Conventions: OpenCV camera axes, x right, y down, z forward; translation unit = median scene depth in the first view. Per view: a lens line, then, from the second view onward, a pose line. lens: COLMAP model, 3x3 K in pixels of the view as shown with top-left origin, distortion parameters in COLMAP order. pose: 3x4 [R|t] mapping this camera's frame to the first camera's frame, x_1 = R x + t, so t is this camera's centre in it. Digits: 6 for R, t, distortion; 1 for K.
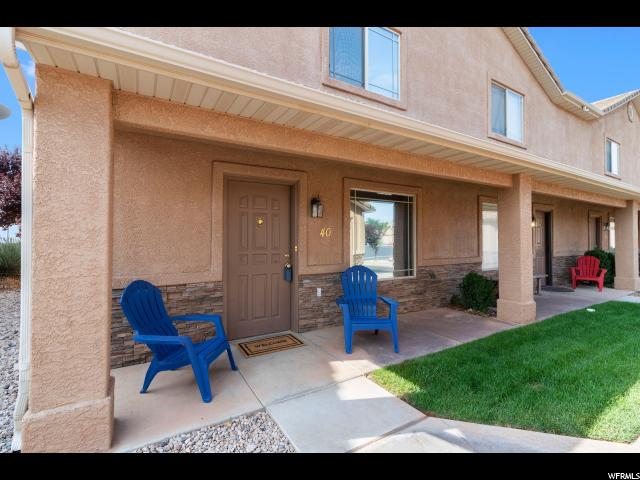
lens RADIAL K [[292.3, 0, 320.5], [0, 292.3, 234.6], [0, 0, 1]] dist [0.000197, 0.000054]
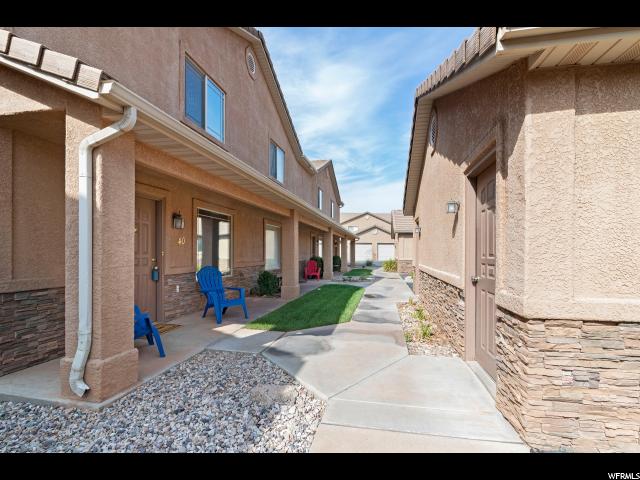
lens RADIAL K [[296.9, 0, 321.1], [0, 296.9, 245.3], [0, 0, 1]] dist [0.002782, 0.000455]
pose [[0.679910, 0.020518, 0.733008, -0.479503], [-0.017302, 0.999779, -0.011936, 0.014457], [-0.733091, -0.004567, 0.680115, -0.285153]]
